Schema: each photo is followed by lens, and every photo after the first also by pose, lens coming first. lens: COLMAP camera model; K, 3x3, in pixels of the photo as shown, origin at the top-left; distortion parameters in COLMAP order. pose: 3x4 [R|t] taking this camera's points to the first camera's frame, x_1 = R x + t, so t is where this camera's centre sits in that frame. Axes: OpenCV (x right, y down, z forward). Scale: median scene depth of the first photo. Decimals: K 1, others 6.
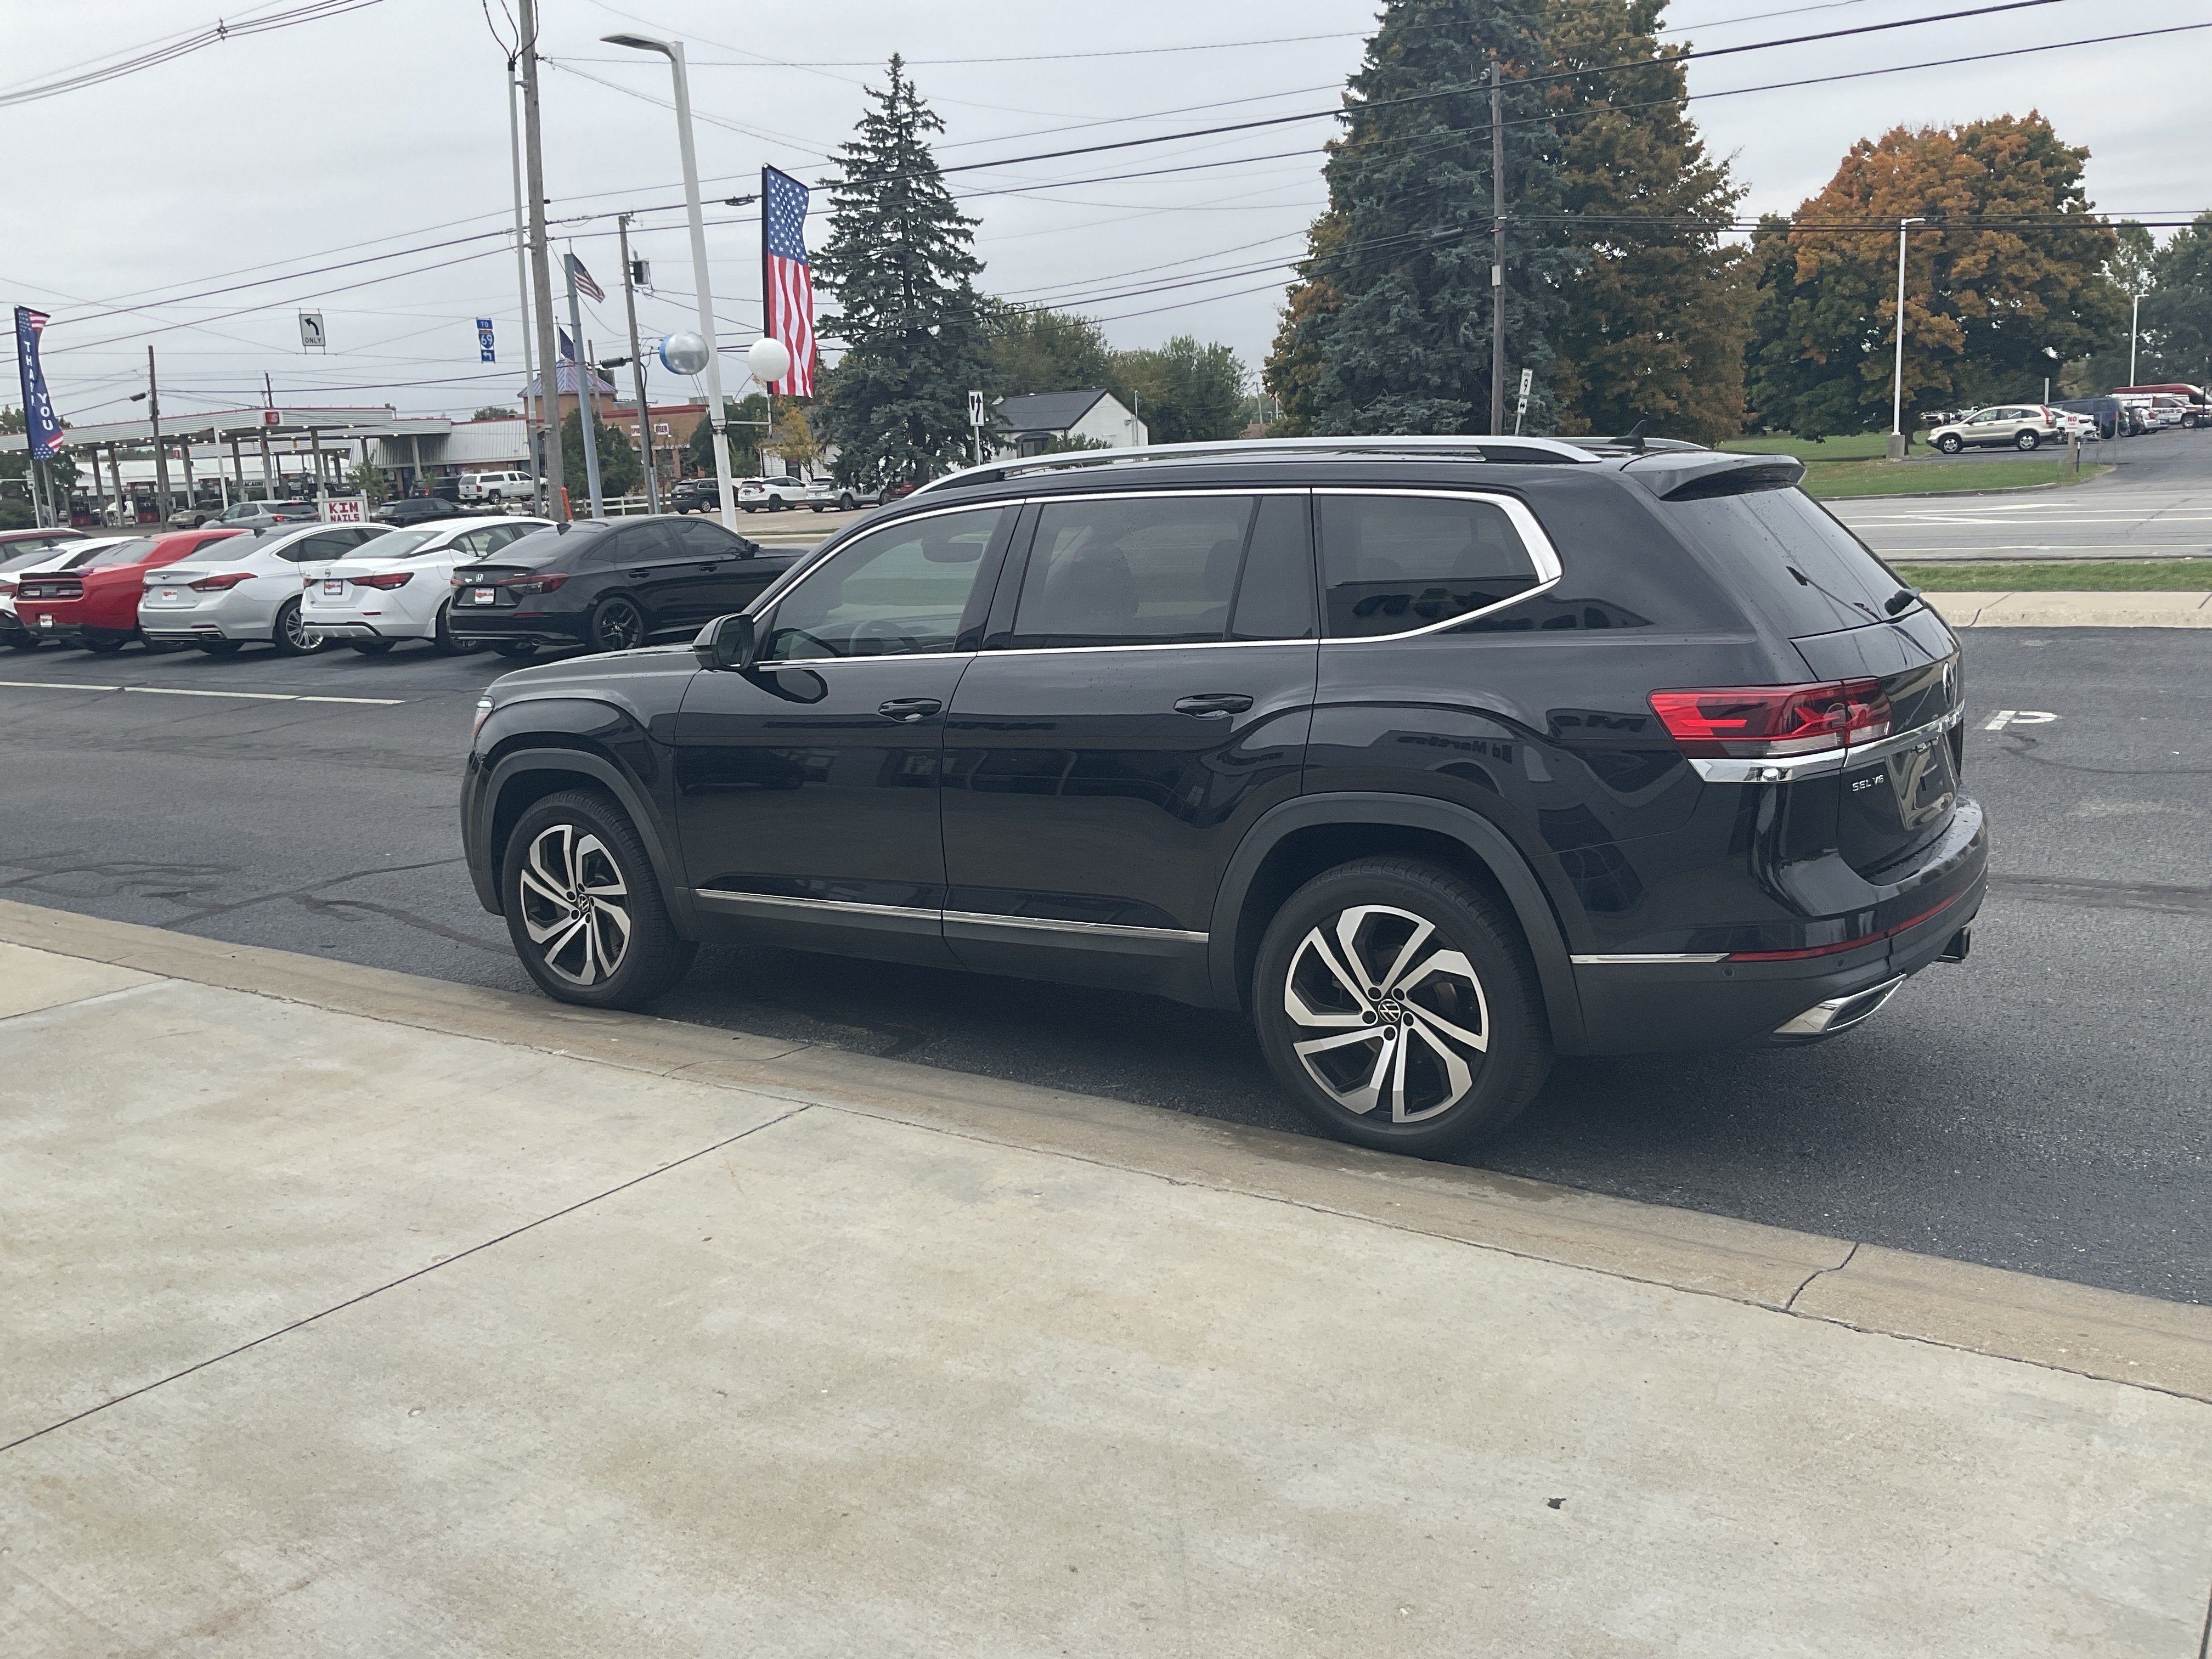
lens RADIAL K [[1819.2, 0, 1088.8], [0, 1819.2, 853.9], [0, 0, 1]] dist [0.082003, -0.163192]
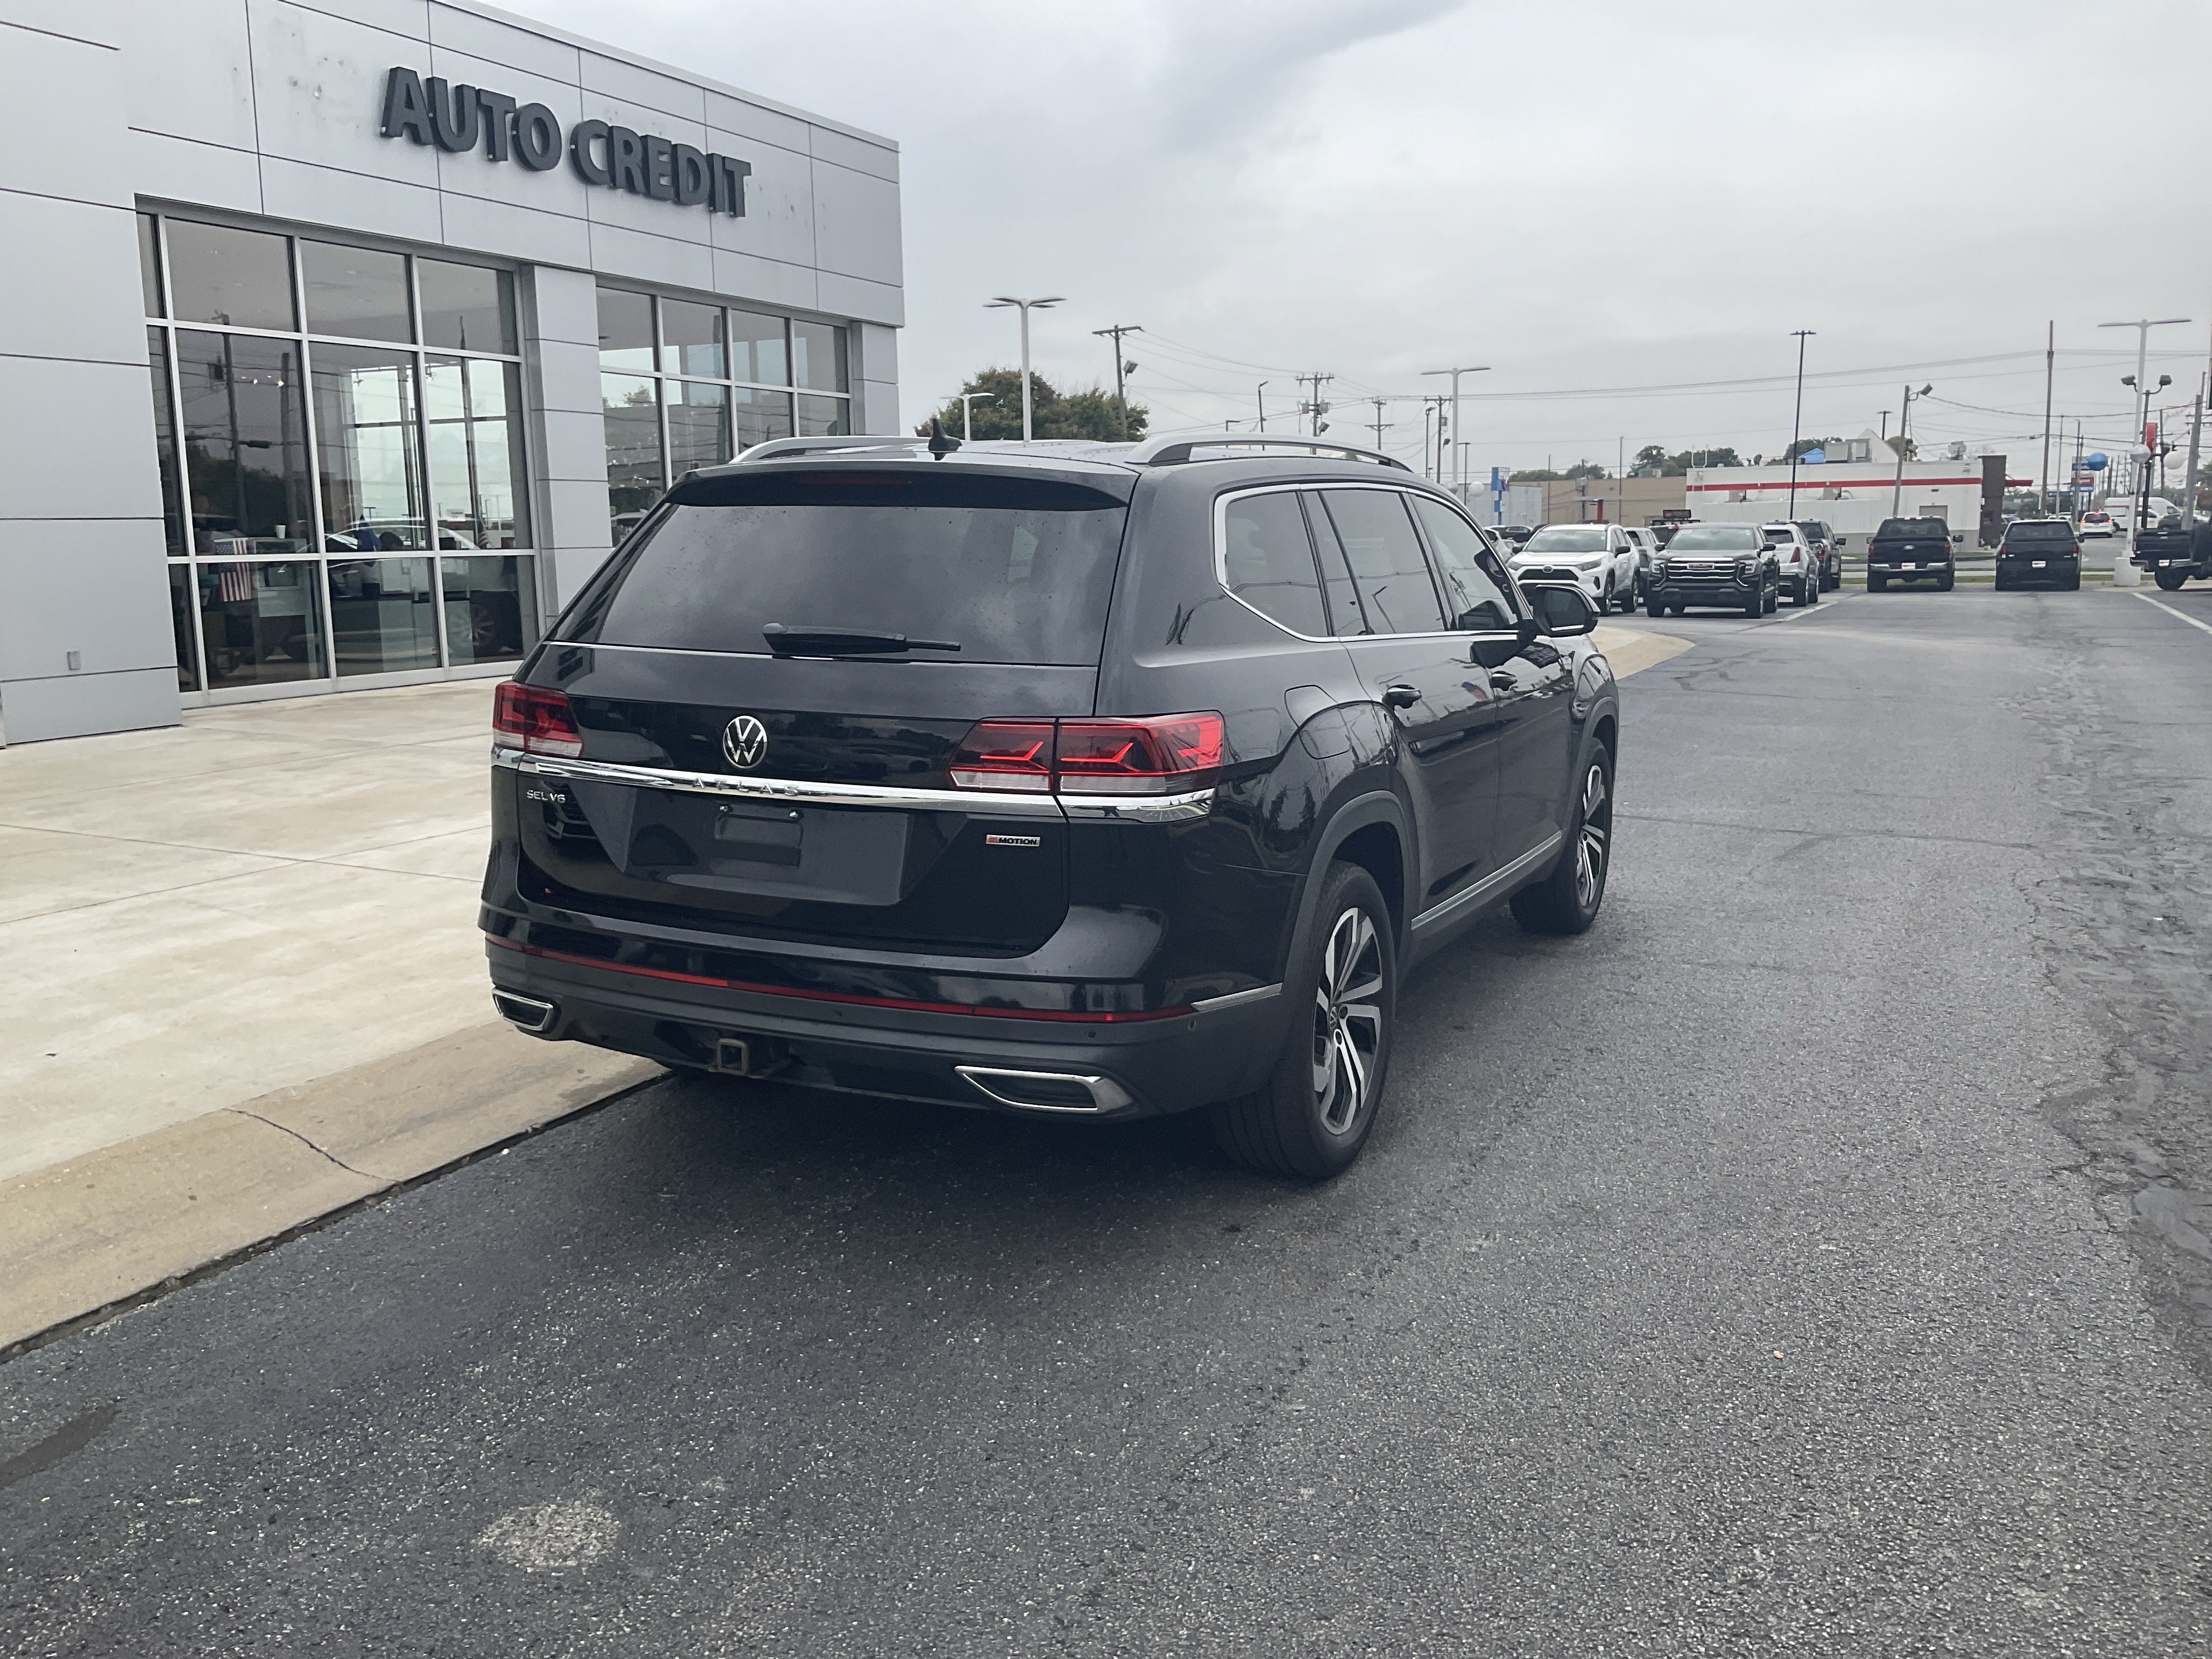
lens RADIAL K [[1819.7, 0, 1103.0], [0, 1819.7, 860.8], [0, 0, 1]] dist [0.090655, -0.188634]
pose [[0.152315, 0.221874, -0.963105, 0.272477], [-0.199625, 0.961298, 0.189887, -0.048168], [0.967962, 0.163337, 0.190711, 0.211770]]
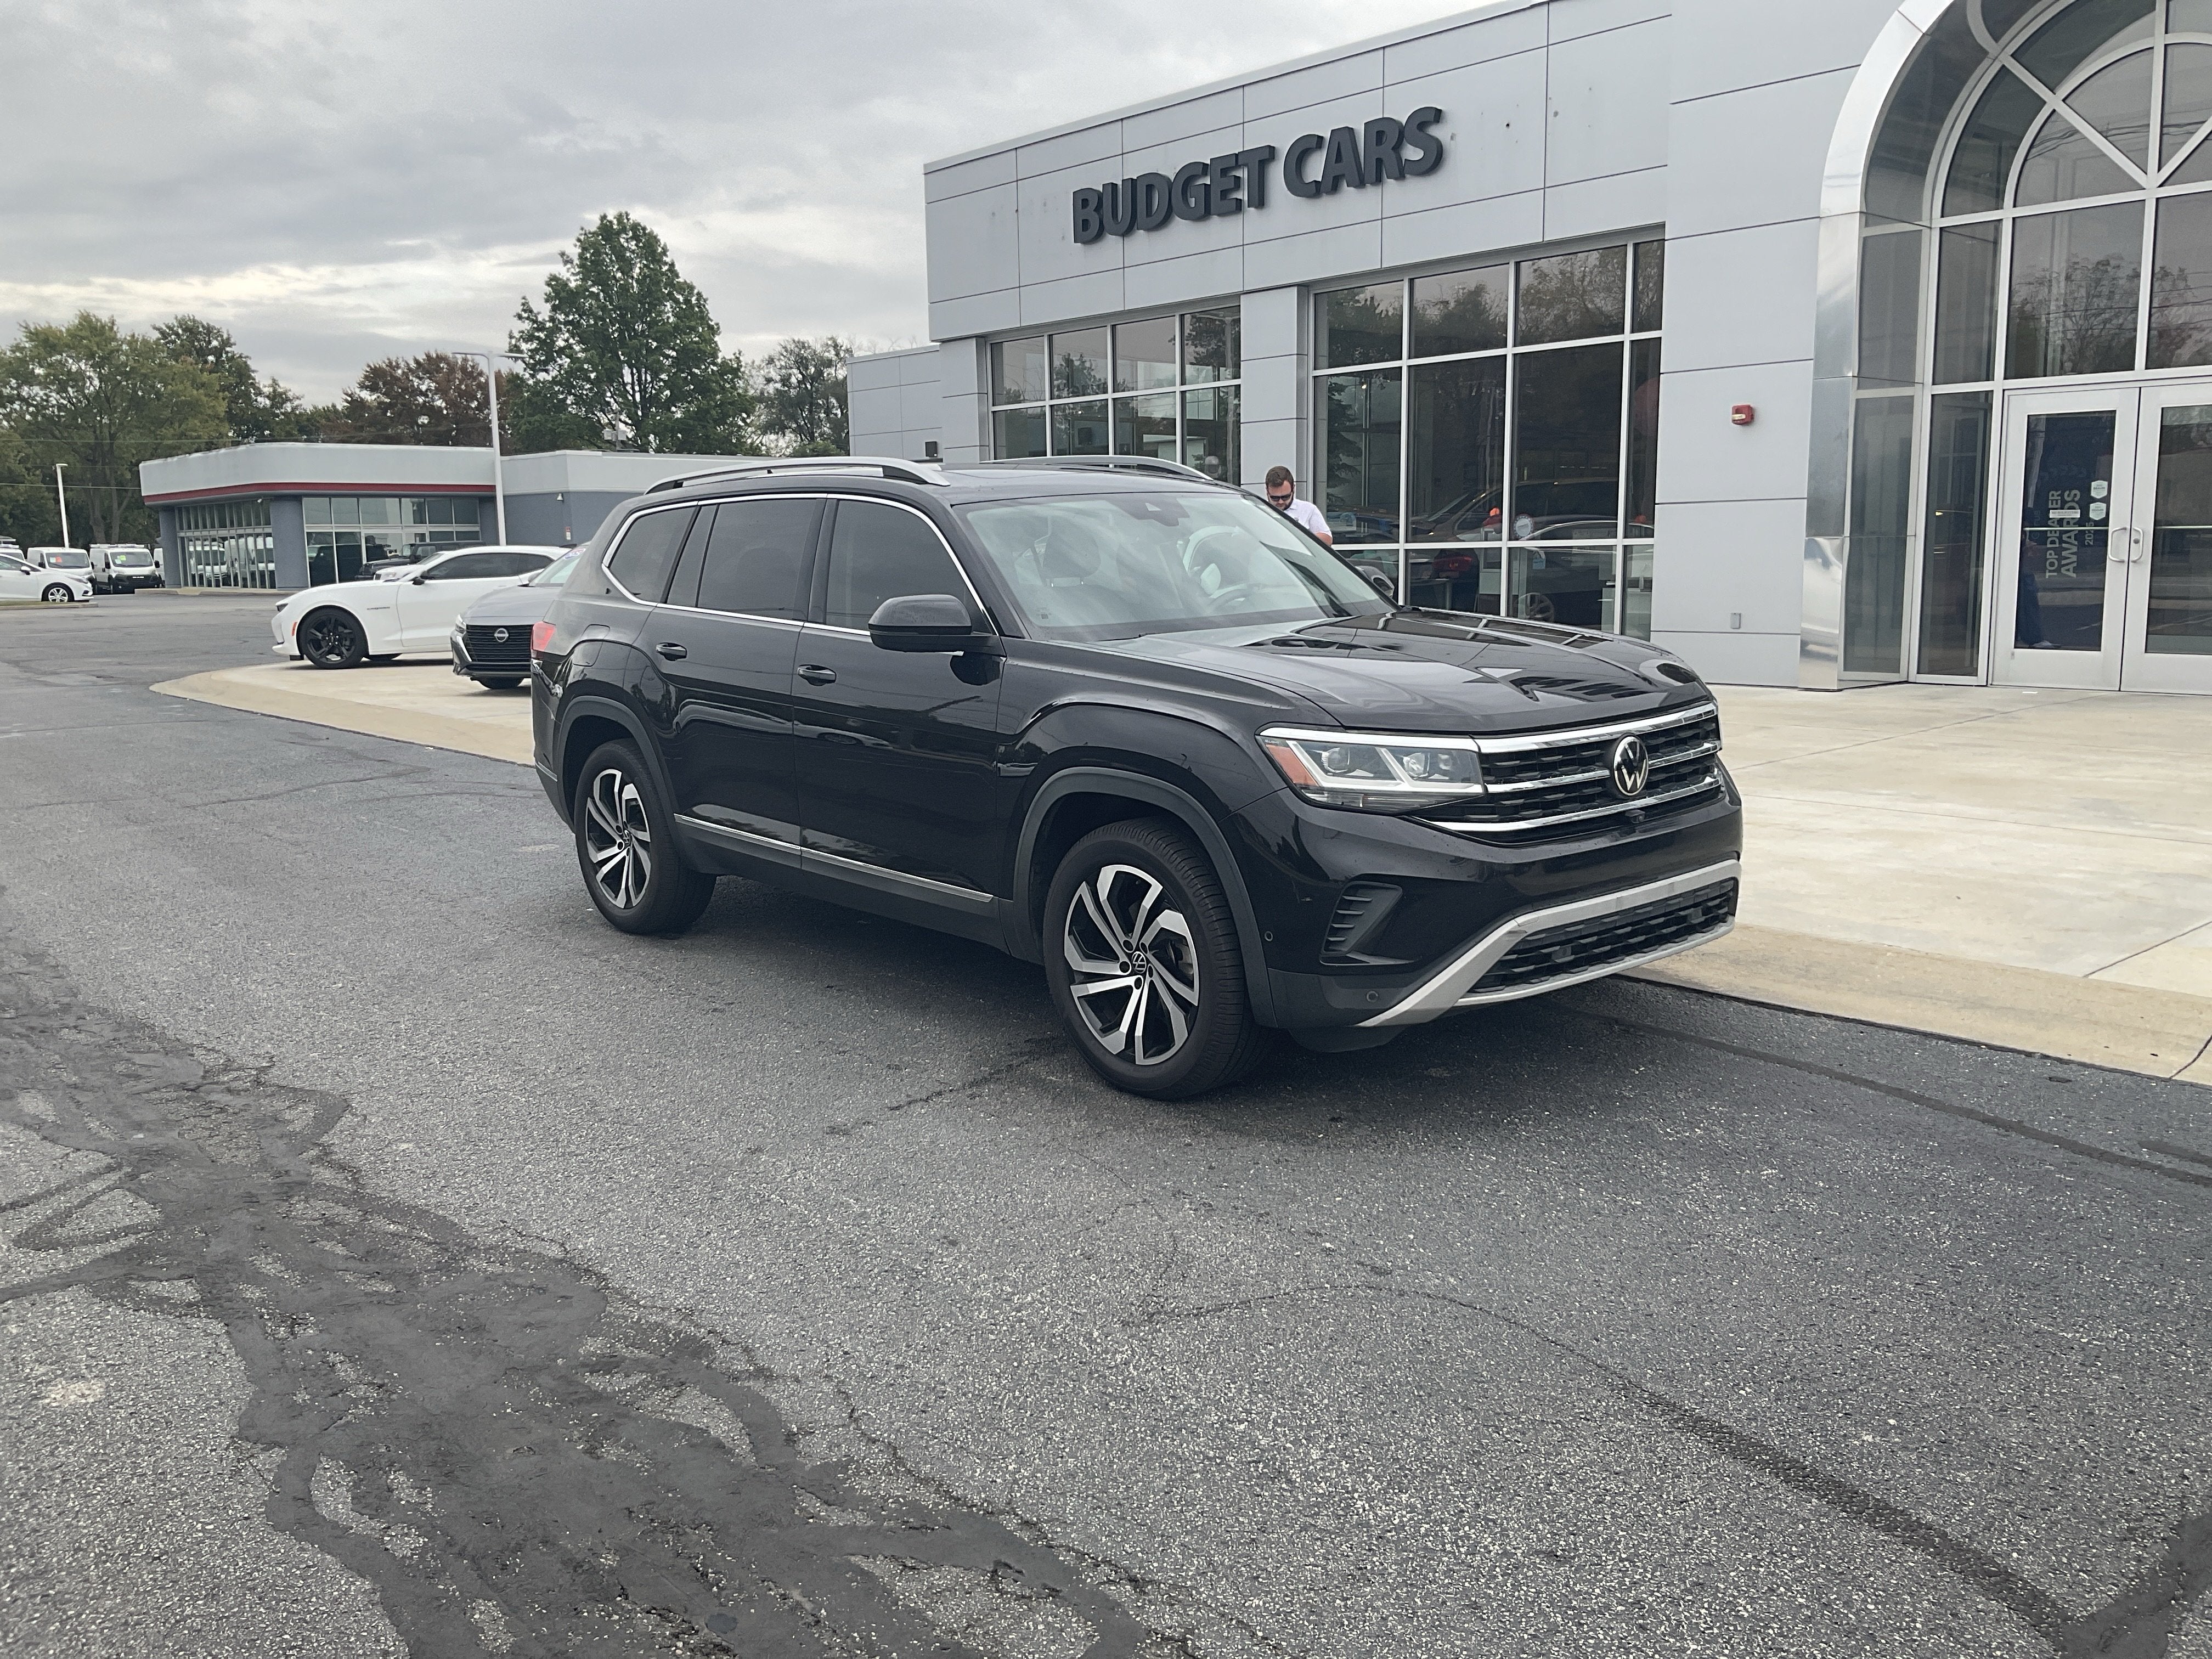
lens RADIAL K [[1819.7, 0, 1103.0], [0, 1819.7, 860.8], [0, 0, 1]] dist [0.090655, -0.188634]
pose [[-0.965706, 0.021331, 0.258761, -0.085737], [0.115239, 0.928289, 0.353553, -0.100600], [-0.232664, 0.371248, -0.898912, 0.558013]]
